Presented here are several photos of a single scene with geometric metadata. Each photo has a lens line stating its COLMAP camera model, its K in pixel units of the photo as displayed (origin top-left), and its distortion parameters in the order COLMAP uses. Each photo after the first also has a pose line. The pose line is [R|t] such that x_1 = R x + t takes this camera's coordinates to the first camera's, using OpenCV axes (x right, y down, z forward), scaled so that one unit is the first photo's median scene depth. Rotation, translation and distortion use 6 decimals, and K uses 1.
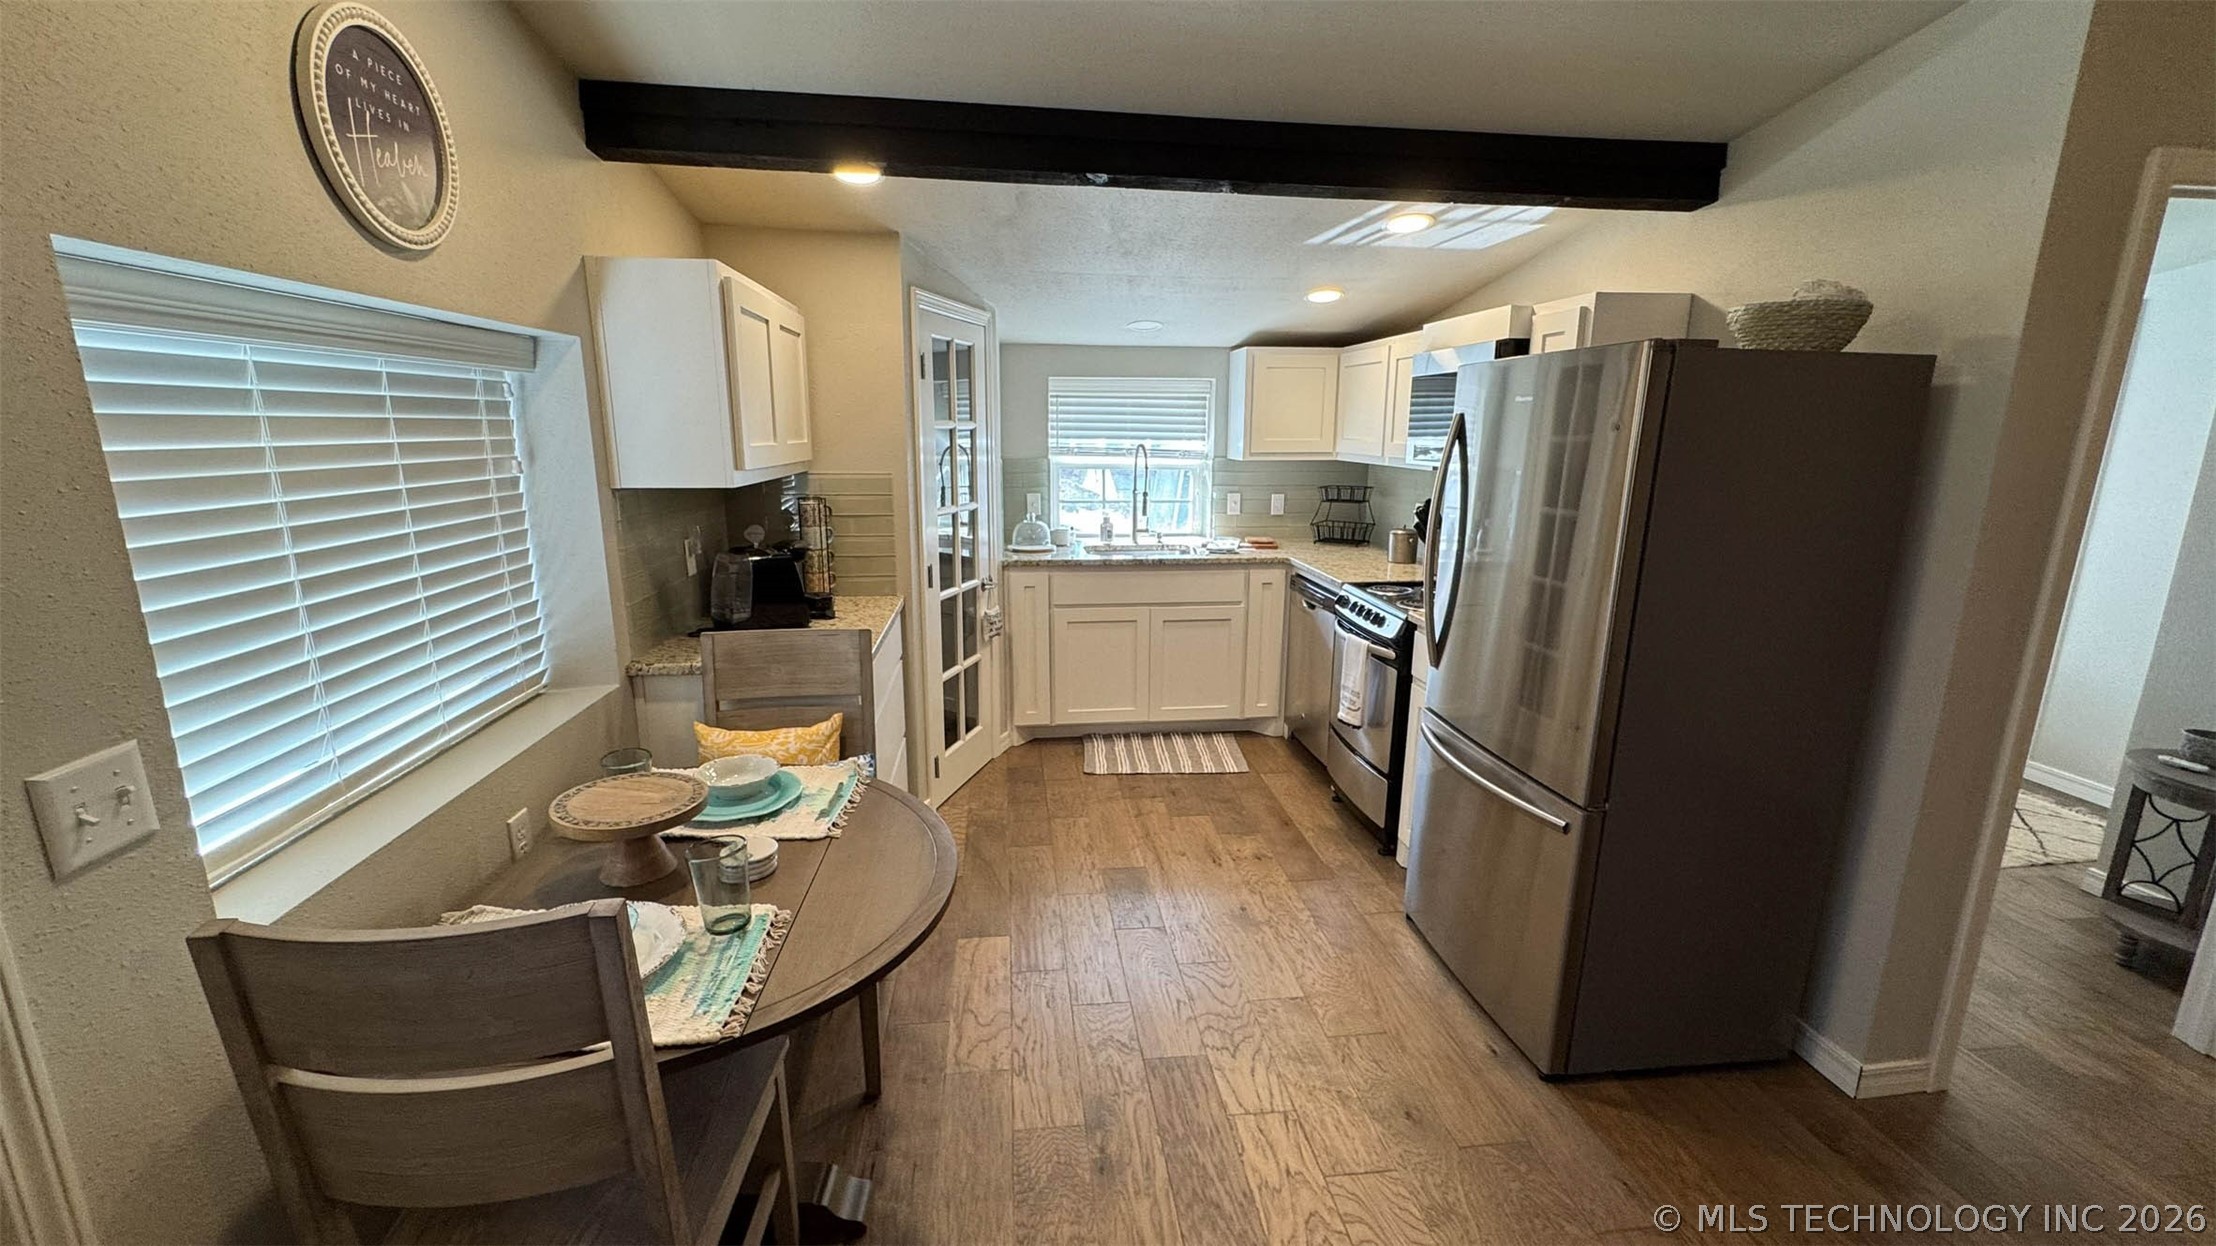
lens RADIAL K [[880.3, 0, 1110.8], [0, 880.3, 622.2], [0, 0, 1]] dist [-0.000012, -0.000064]
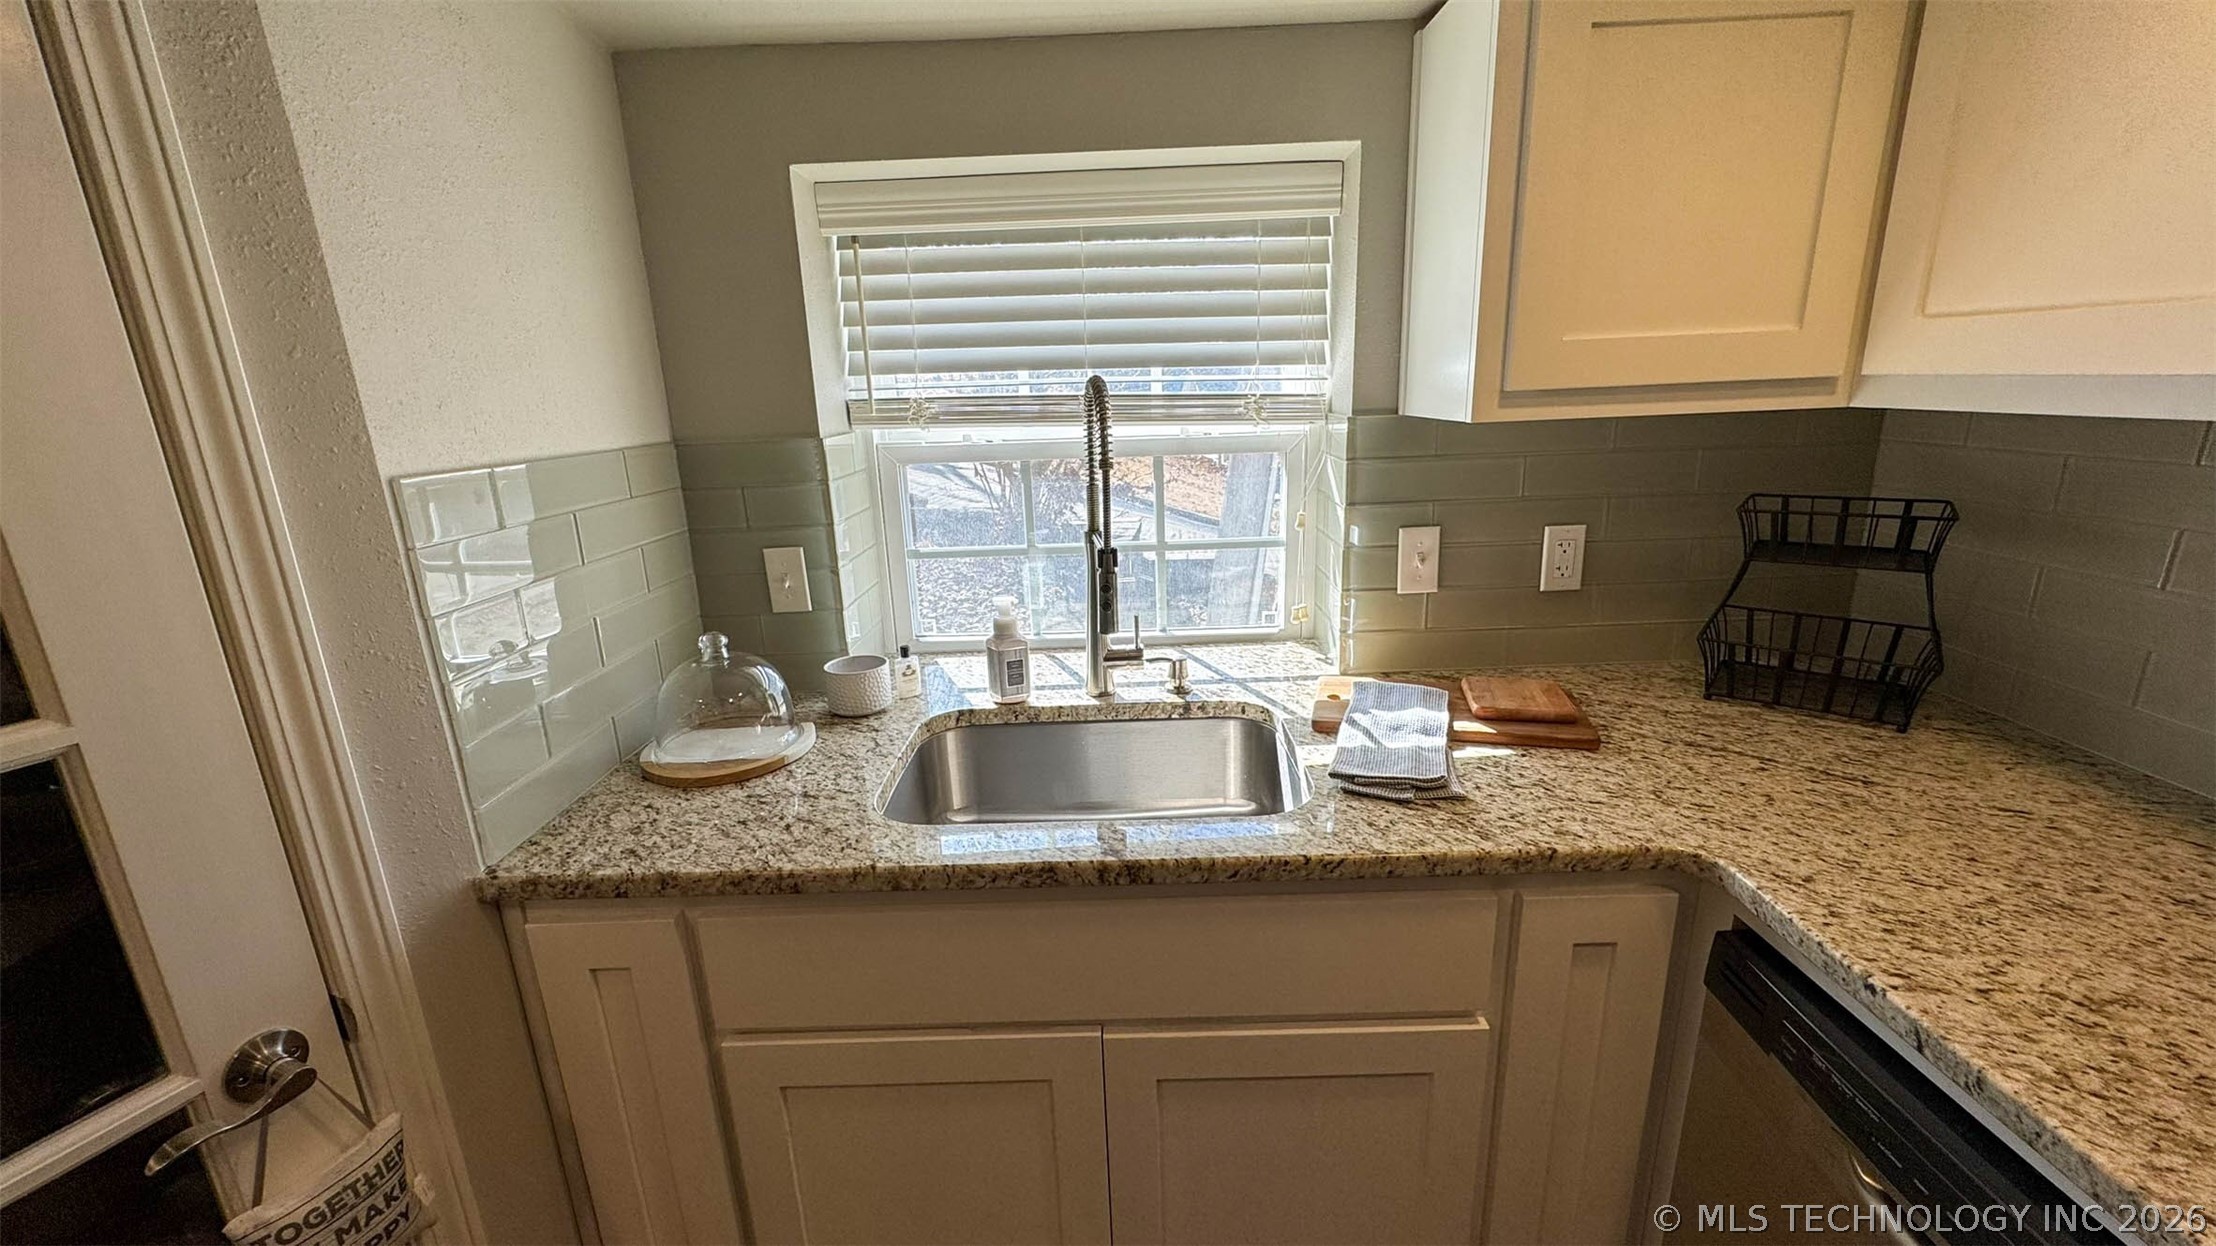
lens RADIAL K [[880.3, 0, 1106.0], [0, 880.3, 609.8], [0, 0, 1]] dist [-0.000012, -0.000064]
pose [[0.991267, -0.004625, -0.131787, 0.076554], [0.011784, 0.998493, 0.053595, -0.148169], [0.131340, -0.054680, 0.989828, 0.735387]]
